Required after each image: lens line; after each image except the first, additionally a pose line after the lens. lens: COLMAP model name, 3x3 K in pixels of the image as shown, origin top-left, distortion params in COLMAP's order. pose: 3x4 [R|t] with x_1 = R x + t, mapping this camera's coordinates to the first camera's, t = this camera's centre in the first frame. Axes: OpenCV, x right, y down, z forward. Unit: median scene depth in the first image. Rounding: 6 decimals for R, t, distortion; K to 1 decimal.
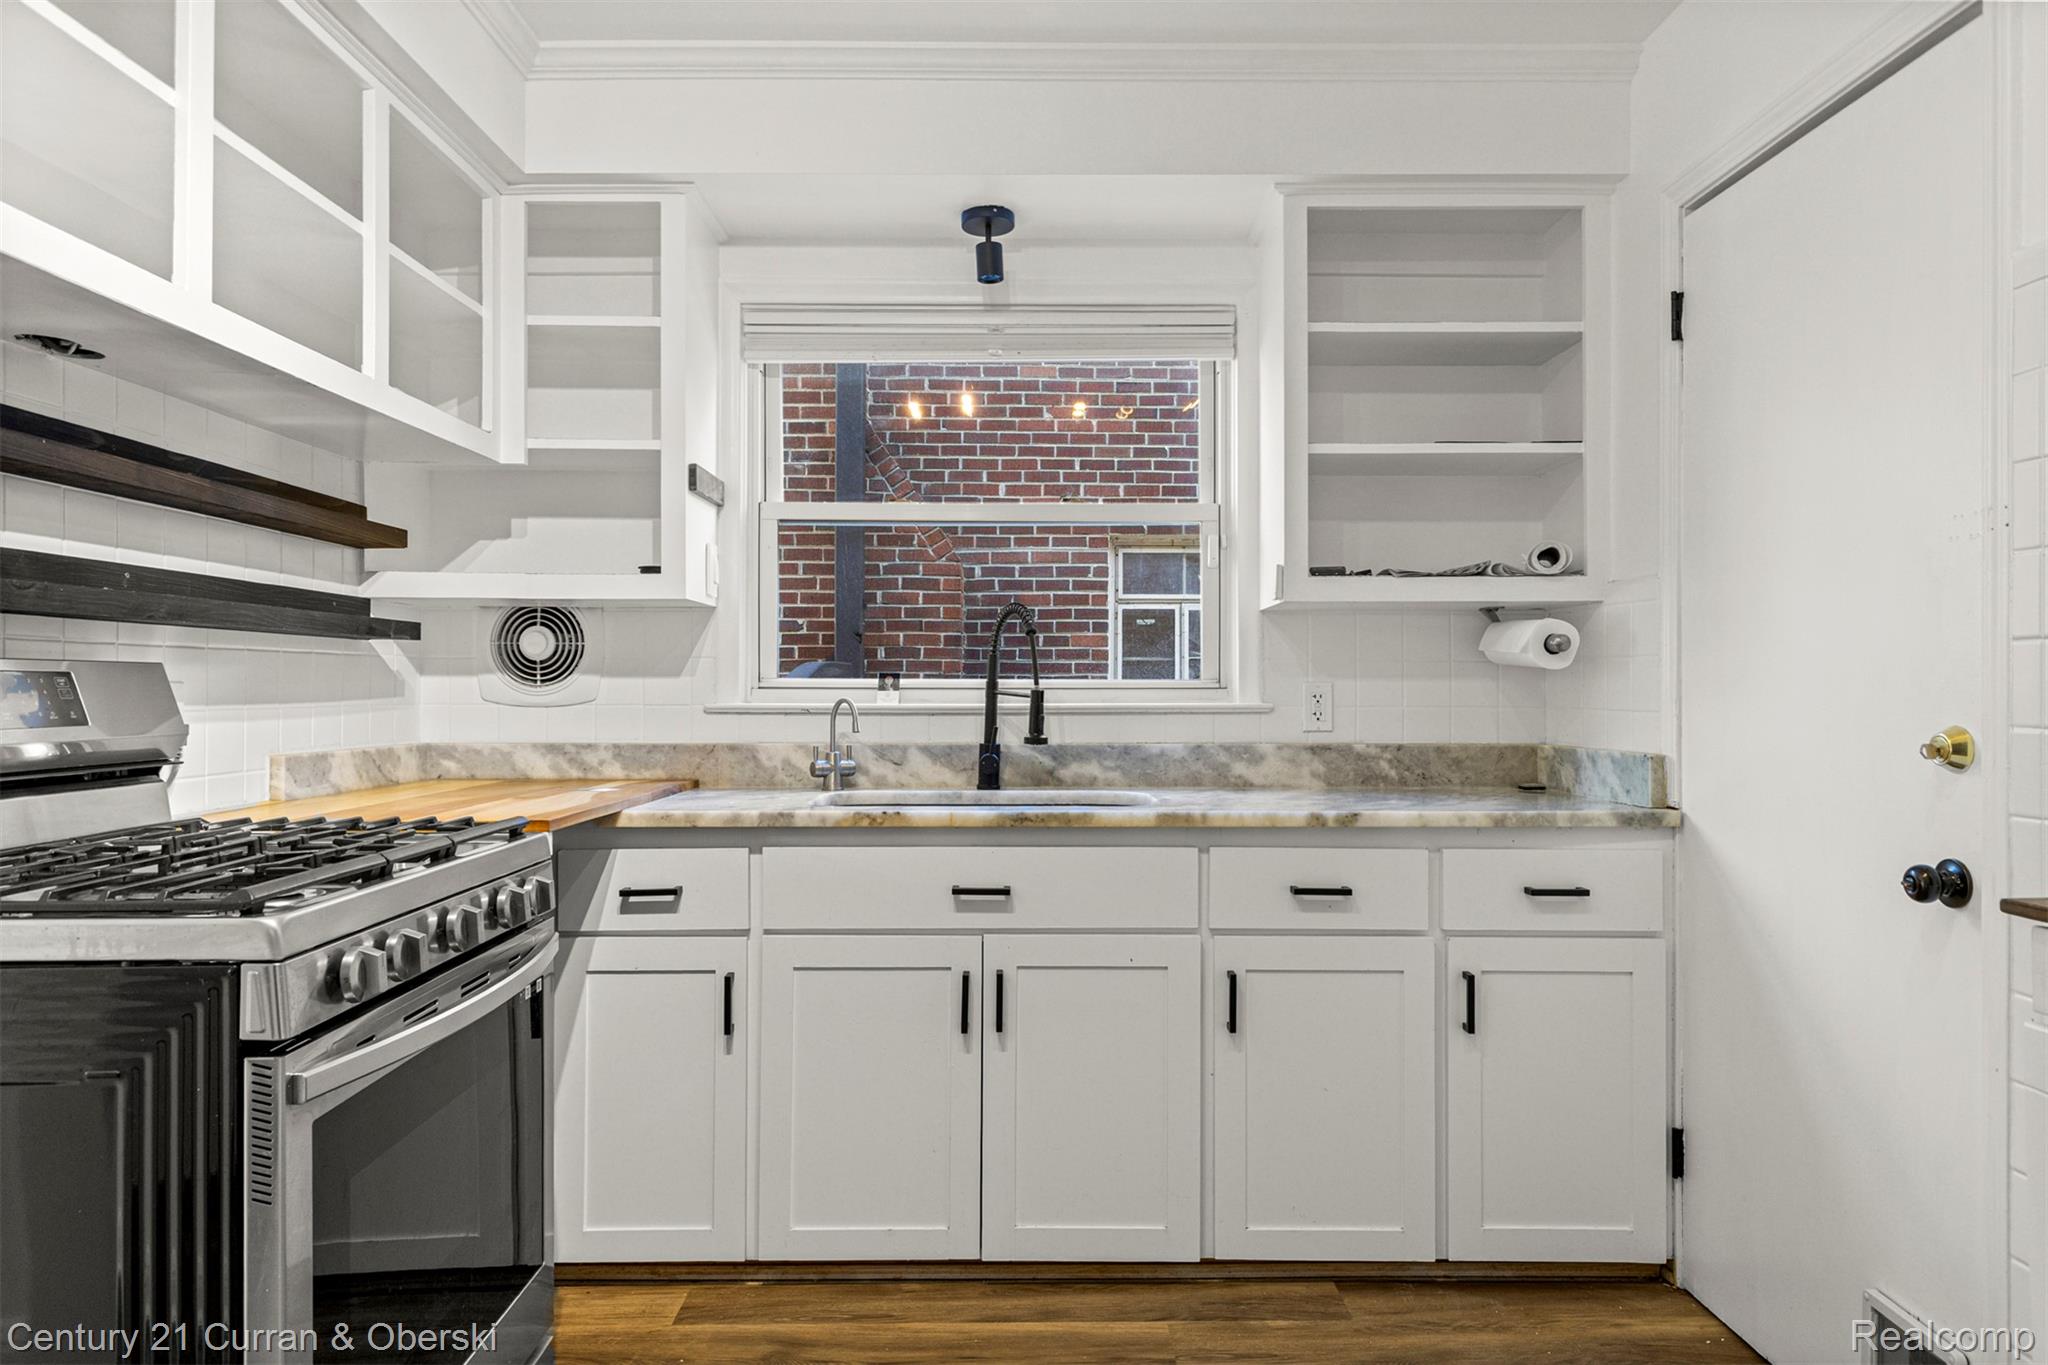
lens RADIAL K [[1305.1, 0, 1030.1], [0, 1305.1, 684.8], [0, 0, 1]] dist [0.015737, -0.009147]
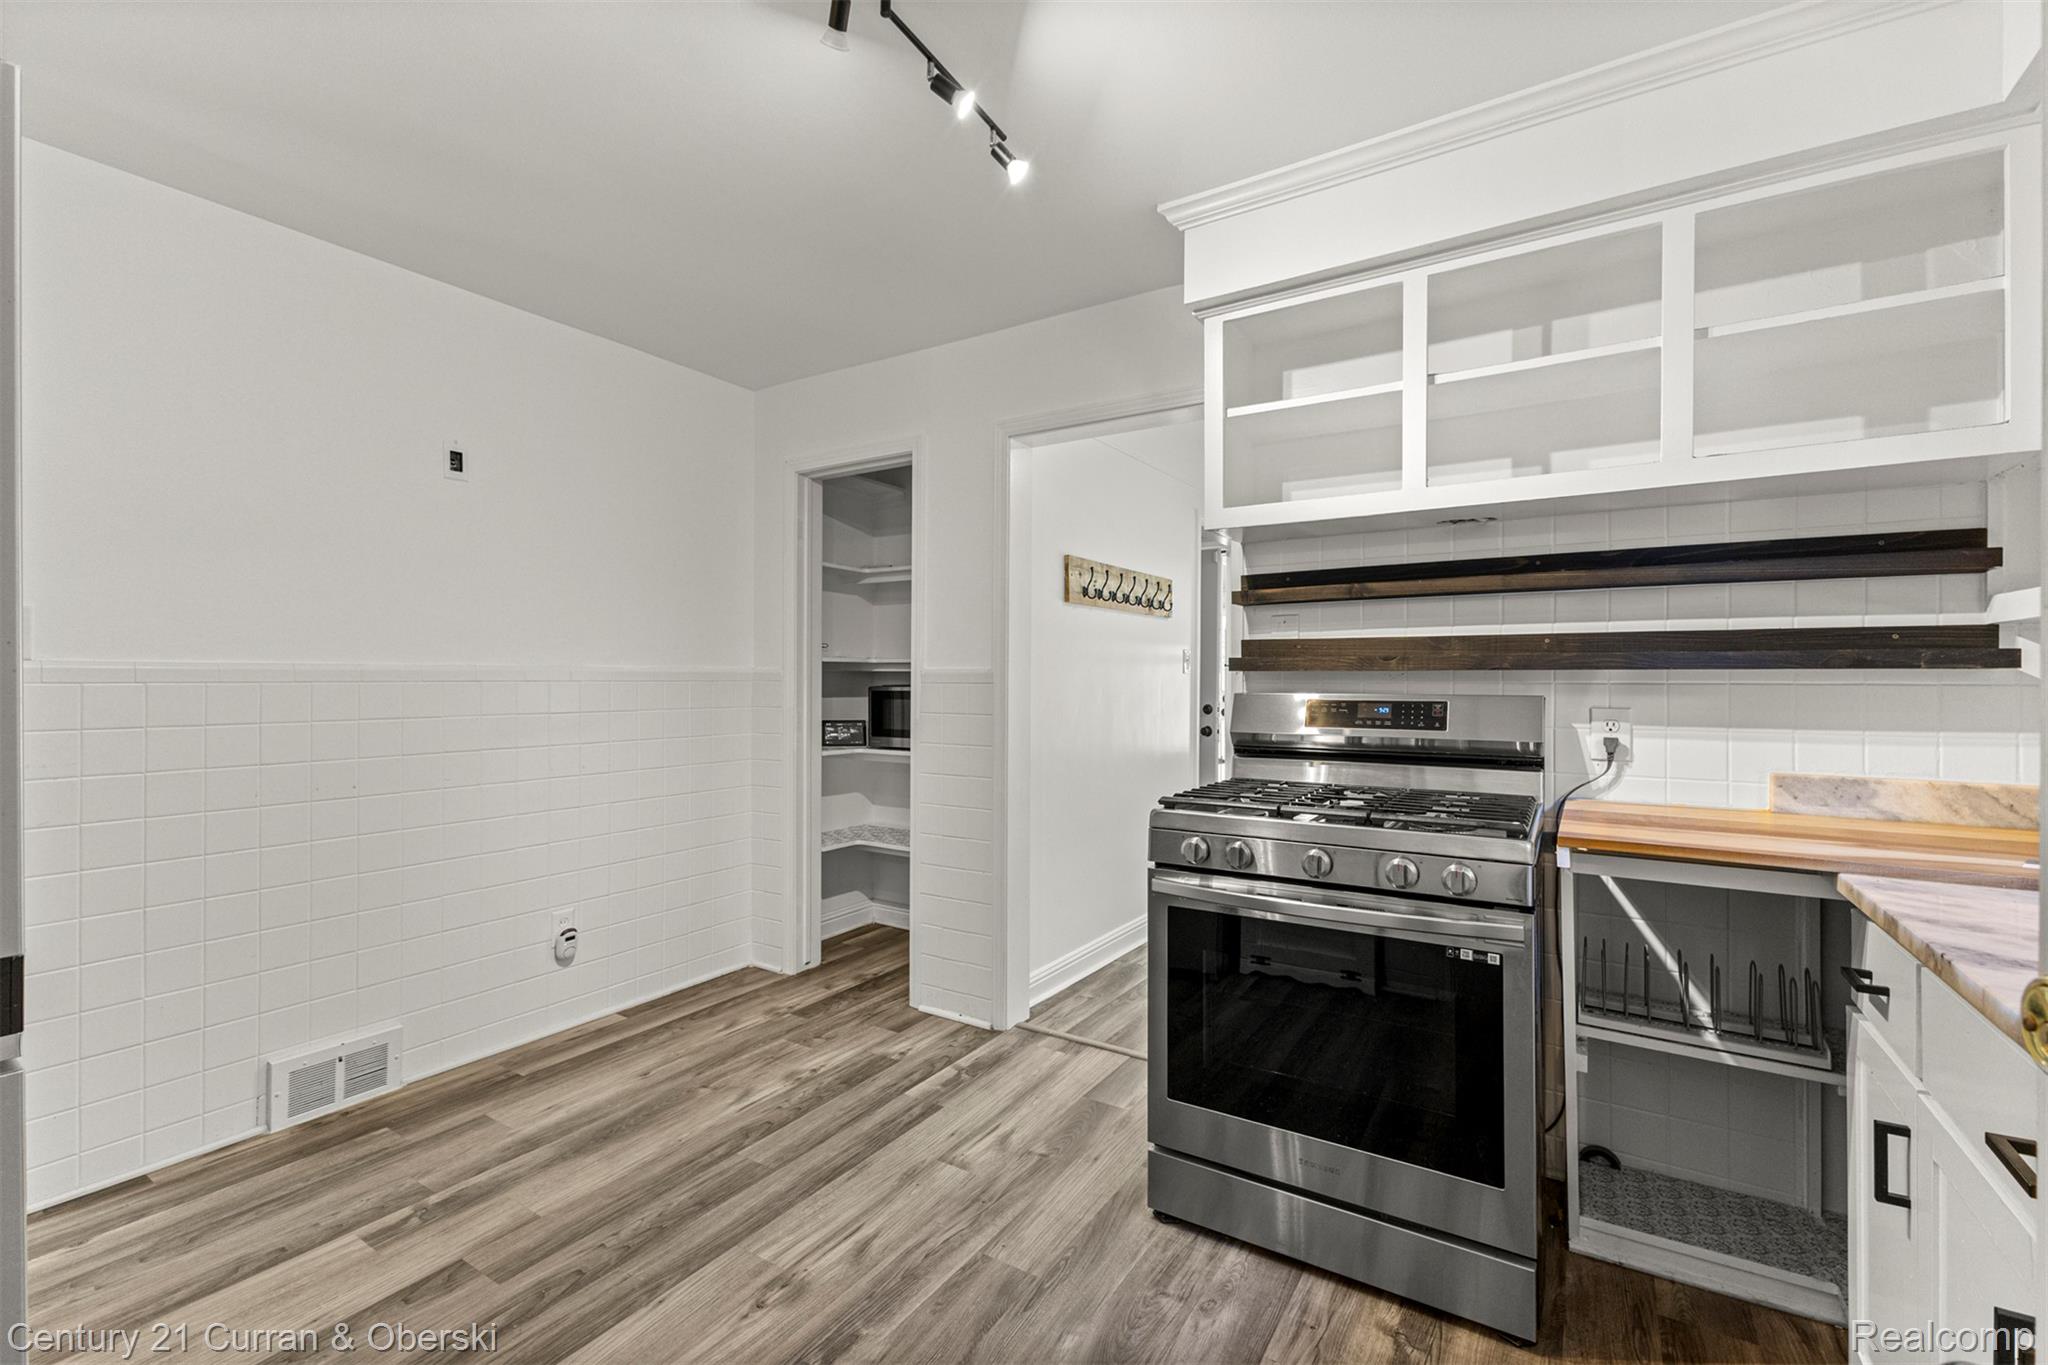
lens RADIAL K [[891.7, 0, 1031.9], [0, 891.7, 674.8], [0, 0, 1]] dist [0.004402, -0.000941]
pose [[-0.544325, -0.016534, -0.838711, 0.423054], [-0.006628, 0.999859, -0.015409, -0.016066], [0.838848, -0.002828, -0.544358, 0.806052]]
